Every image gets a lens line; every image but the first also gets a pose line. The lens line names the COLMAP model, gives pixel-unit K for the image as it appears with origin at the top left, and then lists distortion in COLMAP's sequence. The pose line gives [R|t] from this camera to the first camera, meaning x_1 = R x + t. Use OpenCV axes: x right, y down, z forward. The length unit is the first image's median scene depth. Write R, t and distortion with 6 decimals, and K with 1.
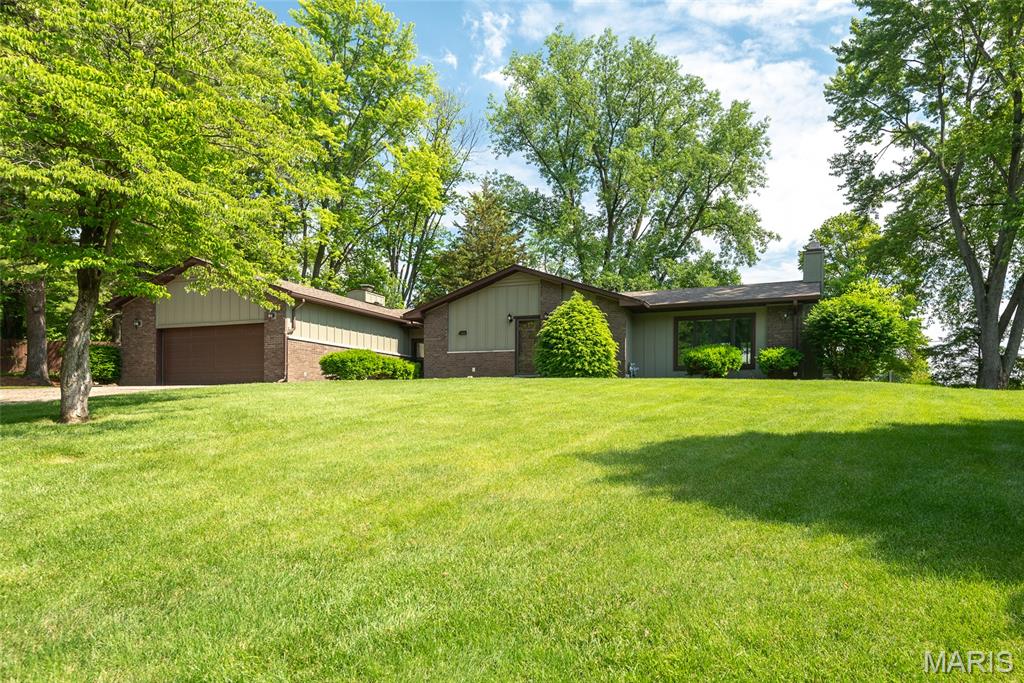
lens RADIAL K [[589.9, 0, 512.1], [0, 589.9, 388.4], [0, 0, 1]] dist [-0.004384, -0.000681]
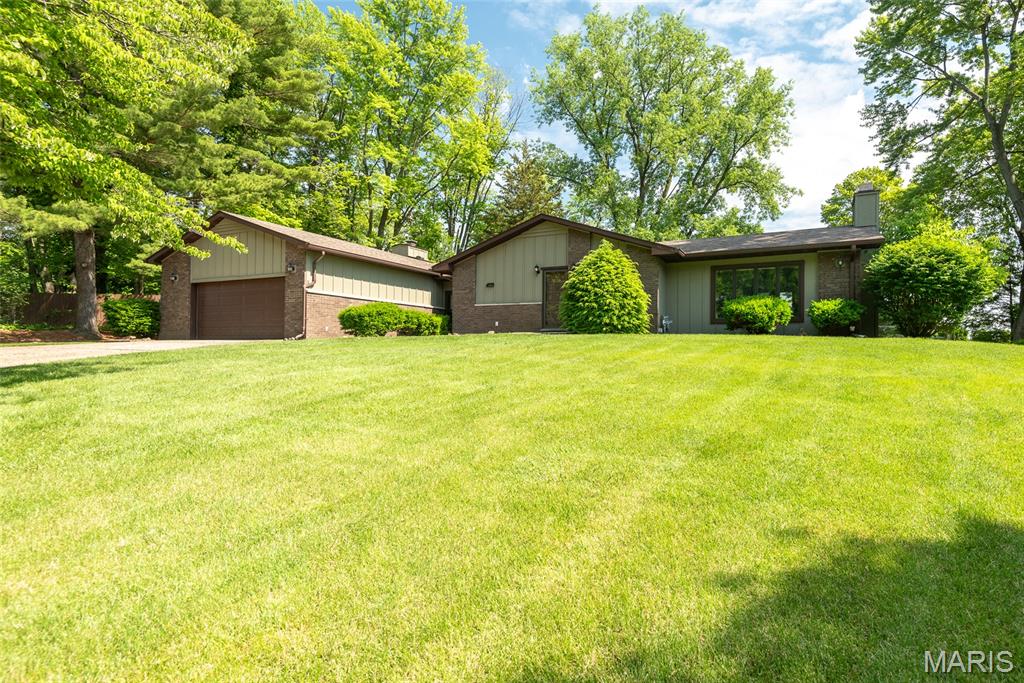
lens RADIAL K [[481.9, 0, 531.9], [0, 481.9, 342.5], [0, 0, 1]] dist [0.001425, 0.000128]
pose [[0.998282, -0.000924, -0.058590, 0.019759], [0.002474, 0.999649, 0.026392, -0.011578], [0.058545, -0.026492, 0.997933, 0.118701]]
